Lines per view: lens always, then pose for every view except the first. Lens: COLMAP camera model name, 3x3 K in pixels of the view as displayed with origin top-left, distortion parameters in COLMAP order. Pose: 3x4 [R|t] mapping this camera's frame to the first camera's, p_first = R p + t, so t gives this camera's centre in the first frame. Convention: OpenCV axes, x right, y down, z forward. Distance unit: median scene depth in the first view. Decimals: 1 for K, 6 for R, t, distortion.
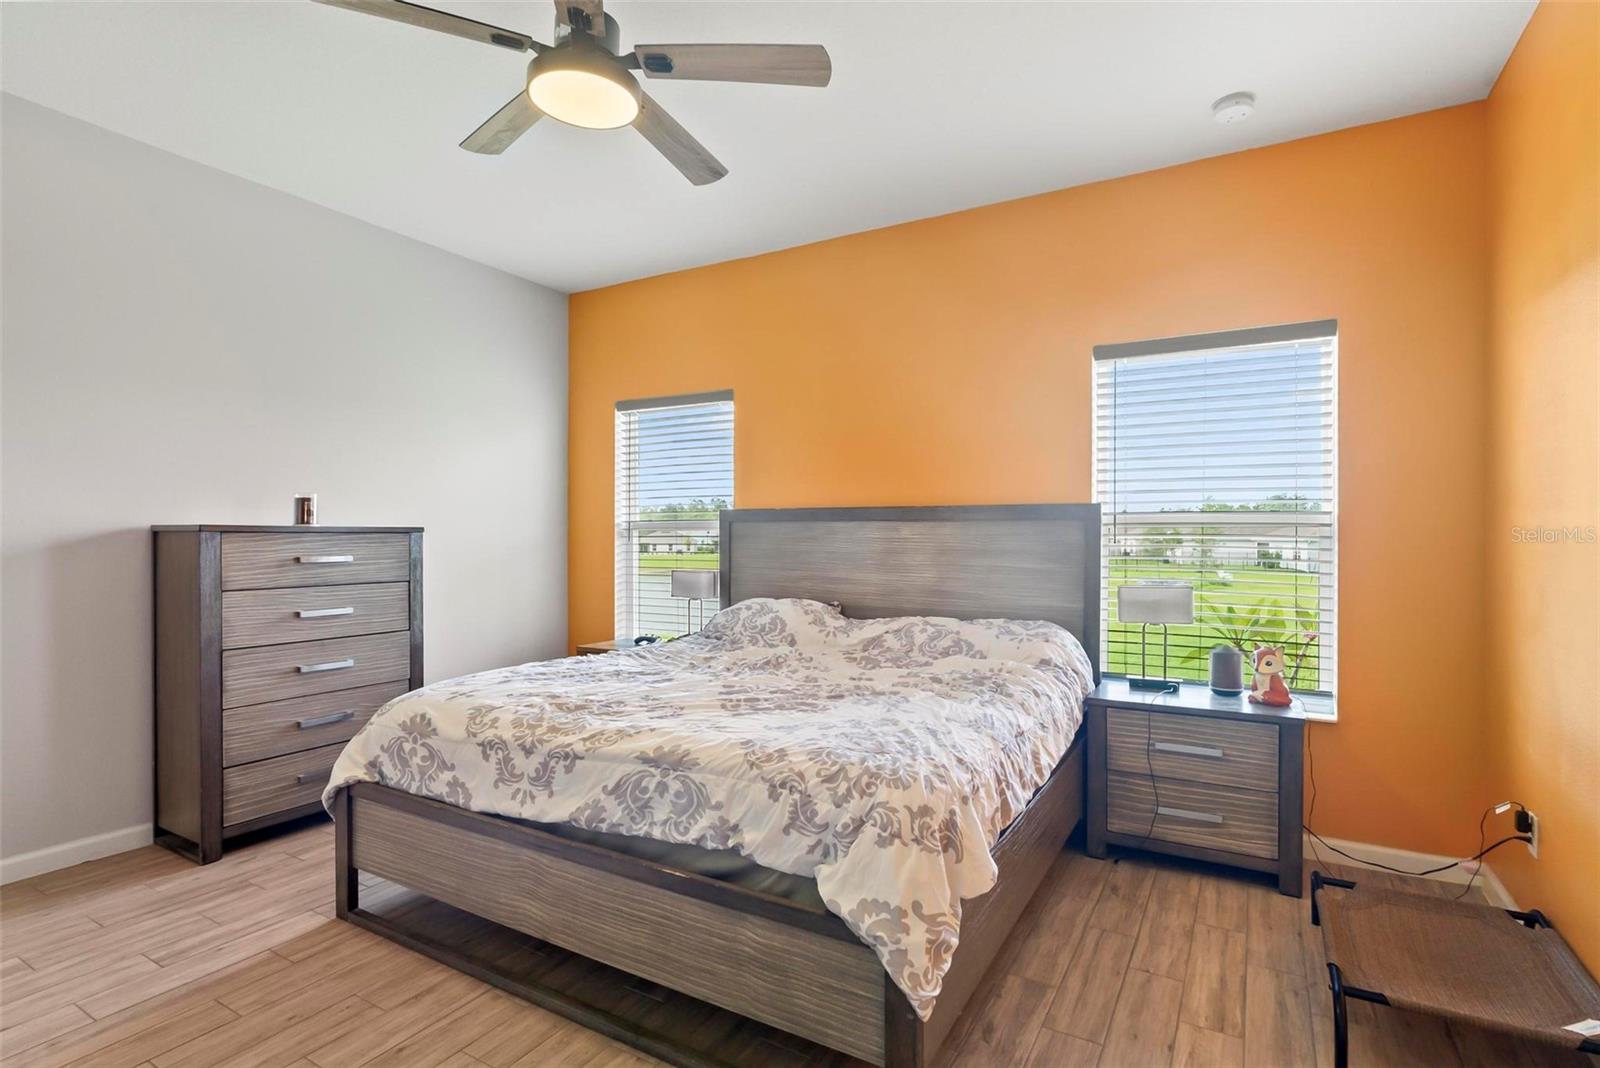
lens RADIAL K [[780.3, 0, 784.5], [0, 780.3, 537.8], [0, 0, 1]] dist [-0.014212, 0.005991]
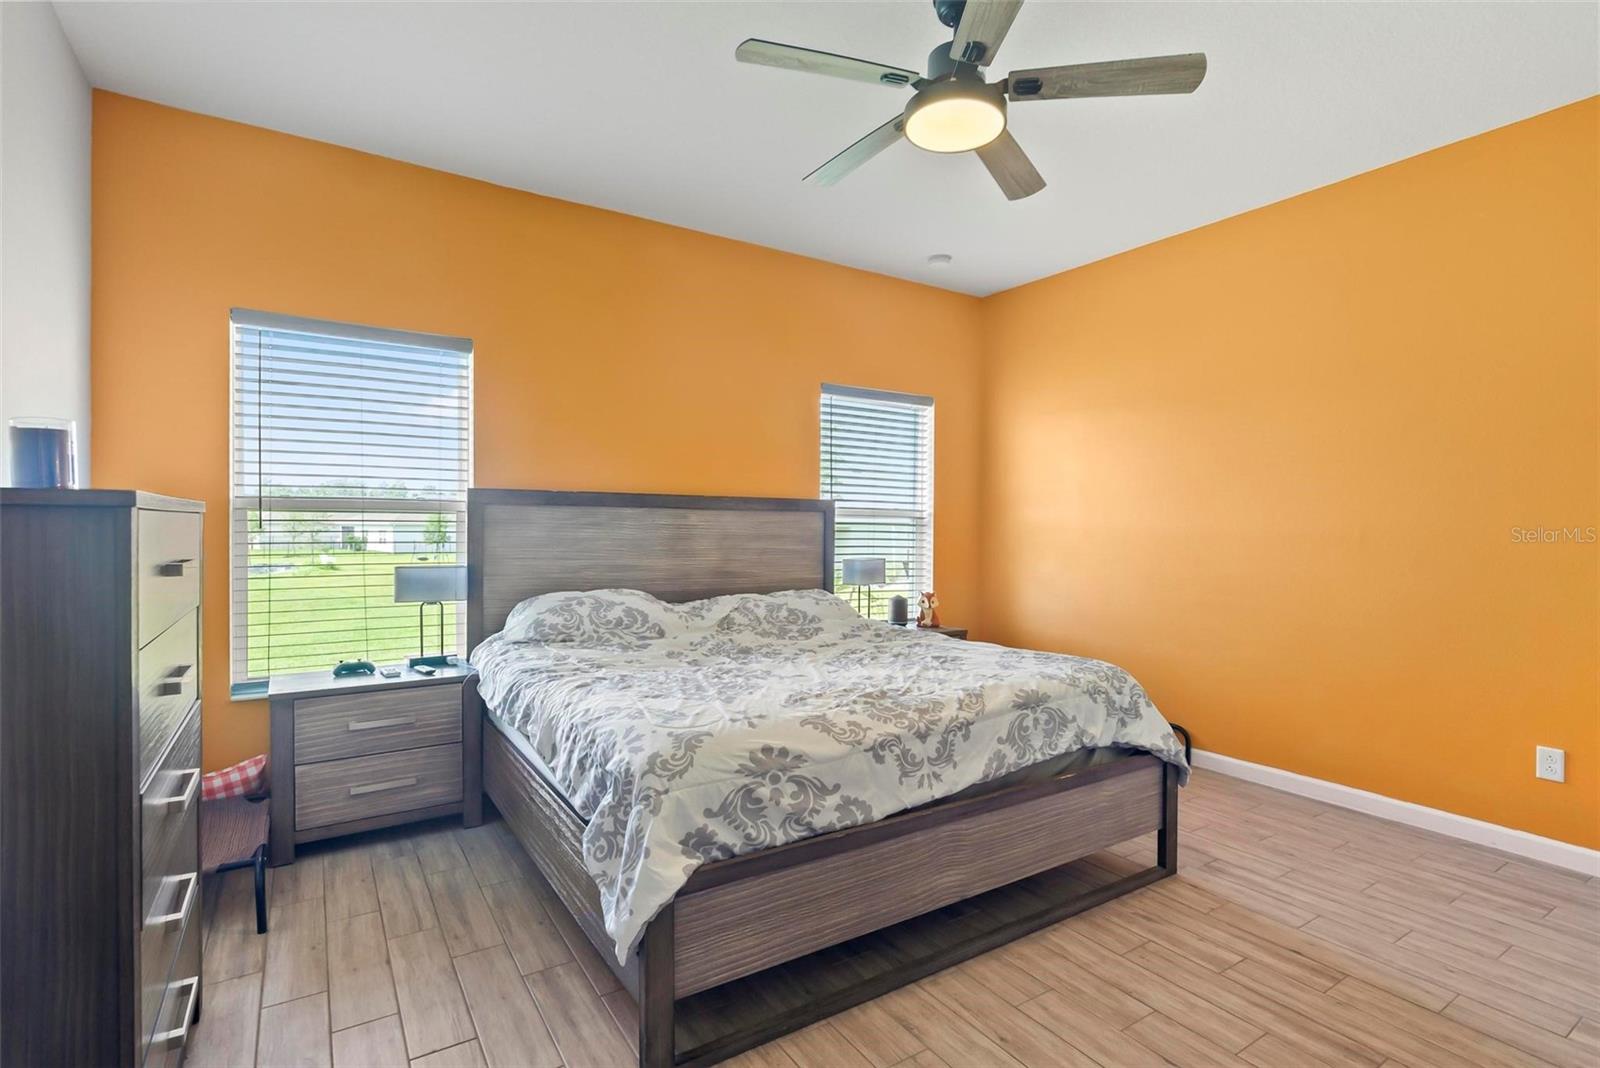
lens RADIAL K [[780.3, 0, 795.3], [0, 780.3, 531.7], [0, 0, 1]] dist [-0.014212, 0.005991]
pose [[0.443917, -0.003845, 0.896060, -1.262580], [-0.007703, 0.999937, 0.008107, -0.000256], [-0.896035, -0.010501, 0.443859, 0.671553]]
